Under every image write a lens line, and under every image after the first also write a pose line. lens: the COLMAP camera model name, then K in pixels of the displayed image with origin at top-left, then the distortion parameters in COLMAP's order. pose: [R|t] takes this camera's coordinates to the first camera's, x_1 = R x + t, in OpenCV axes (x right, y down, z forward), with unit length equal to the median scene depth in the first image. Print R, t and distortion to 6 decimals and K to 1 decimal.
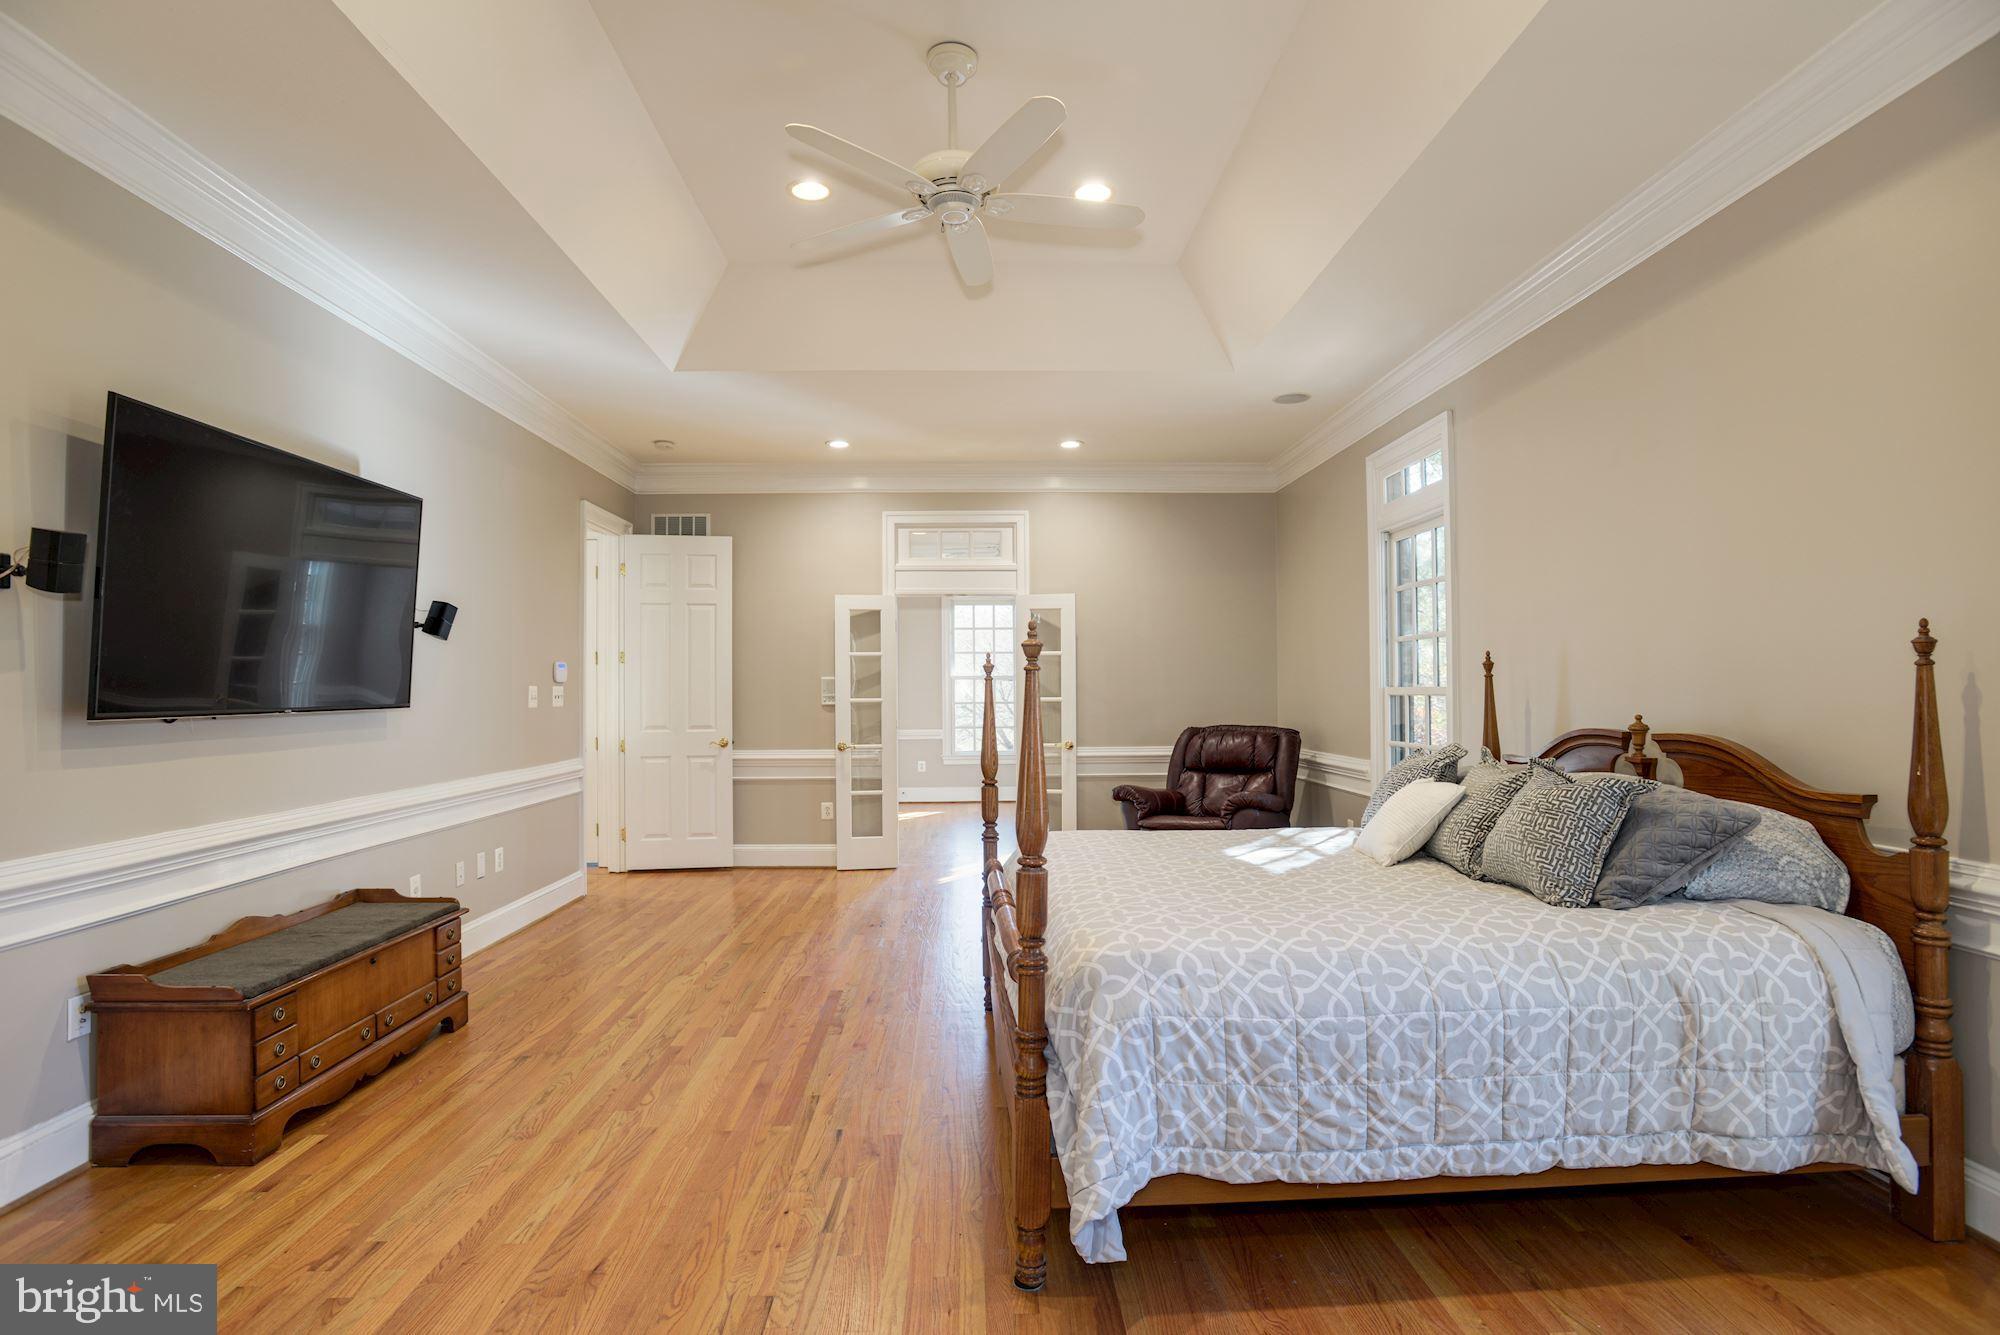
lens RADIAL K [[999.6, 0, 1010.0], [0, 999.6, 676.6], [0, 0, 1]] dist [-0.003785, 0.000338]
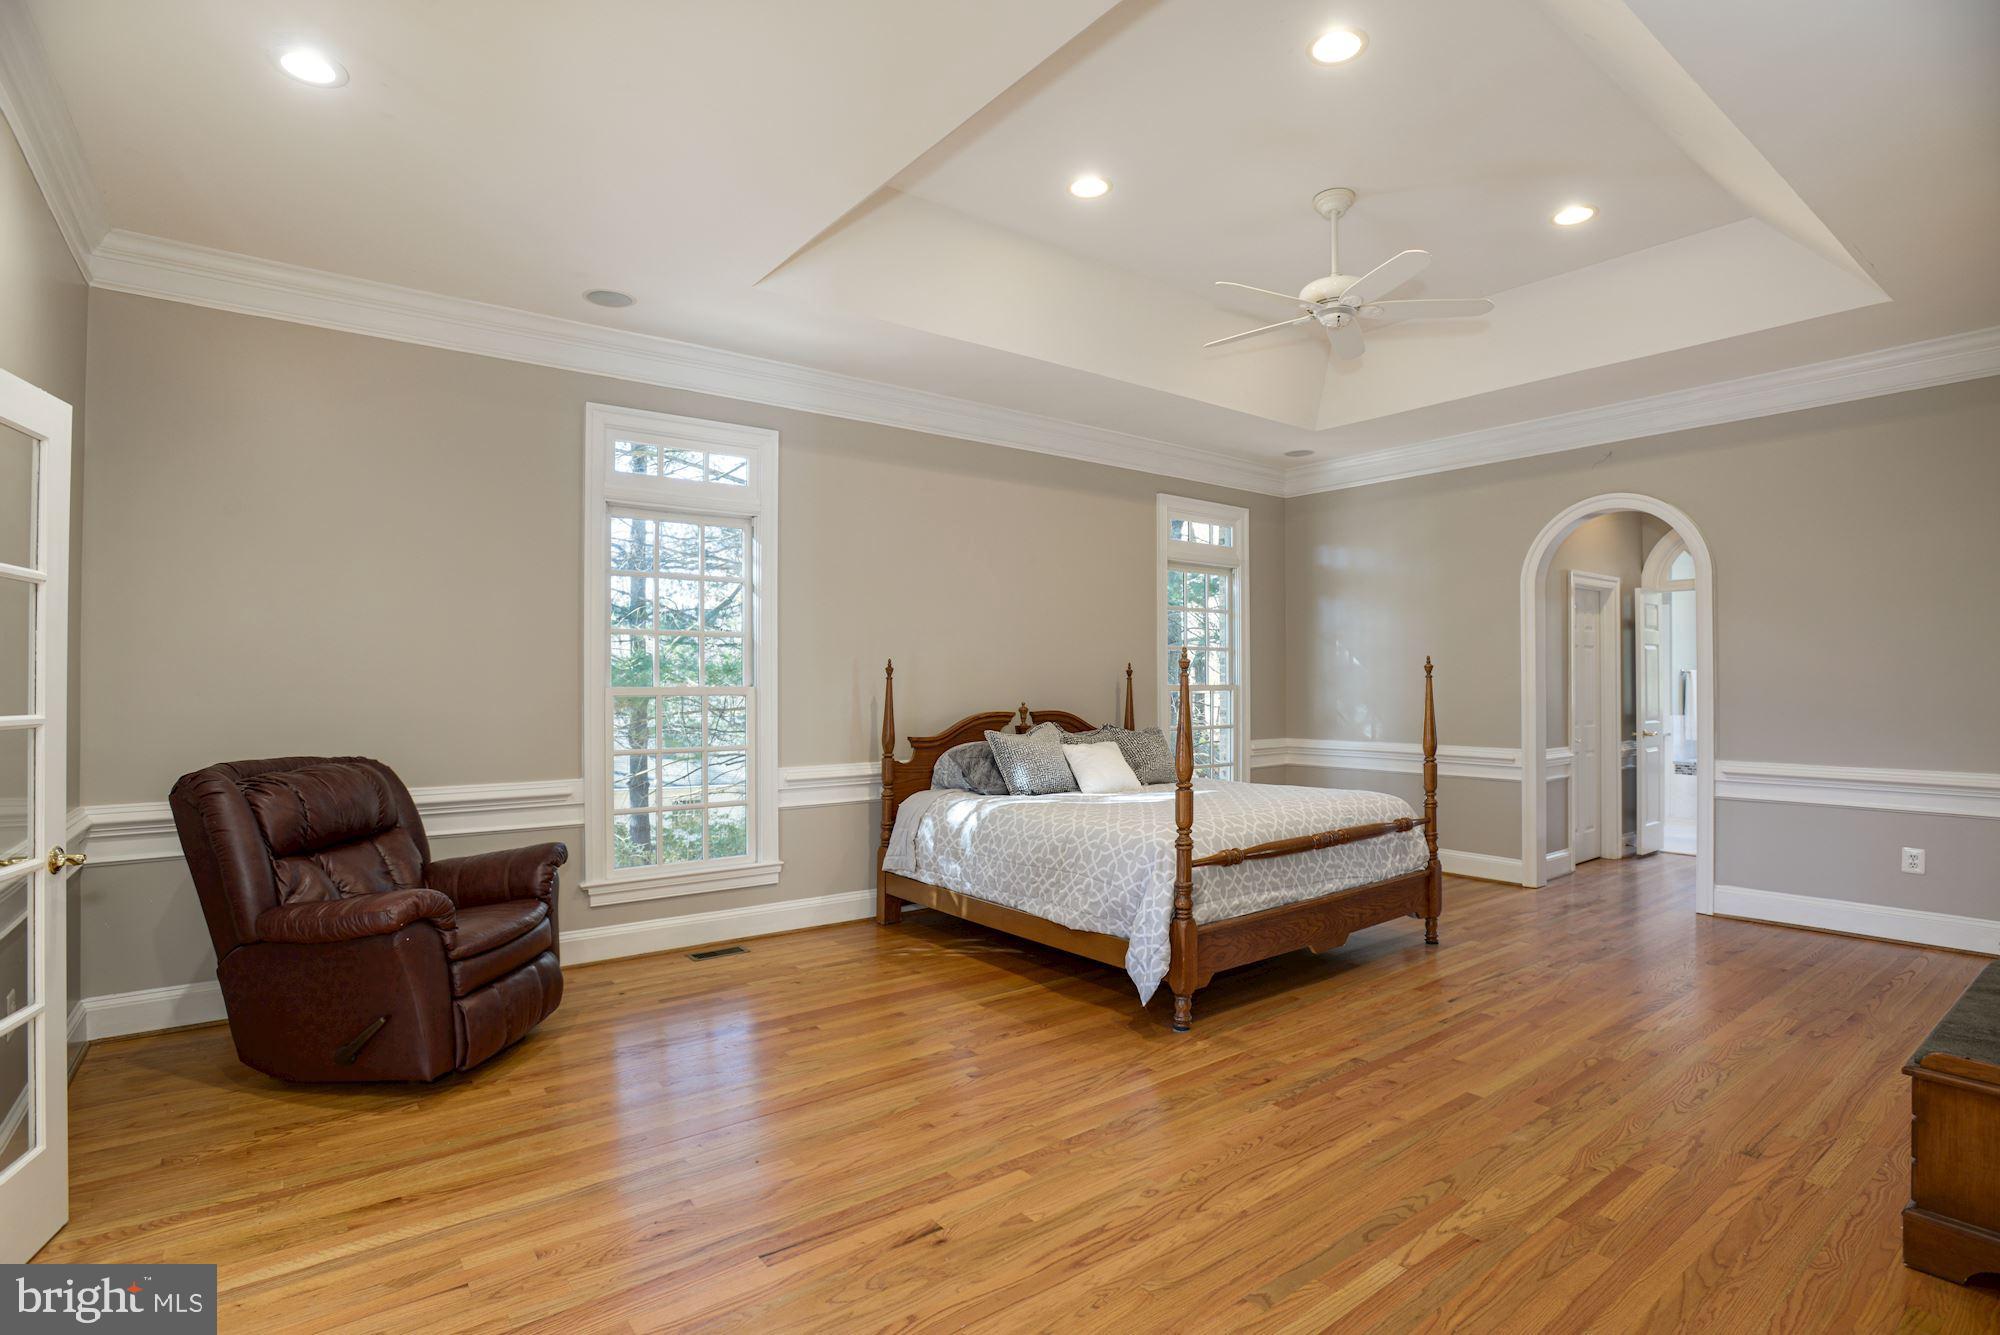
lens RADIAL K [[999.6, 0, 1010.0], [0, 999.6, 676.6], [0, 0, 1]] dist [-0.003785, 0.000338]
pose [[-0.590458, 0.015932, 0.806911, -0.728631], [-0.003618, 0.999743, -0.022387, 0.026227], [-0.807060, -0.016138, -0.590249, 1.801308]]
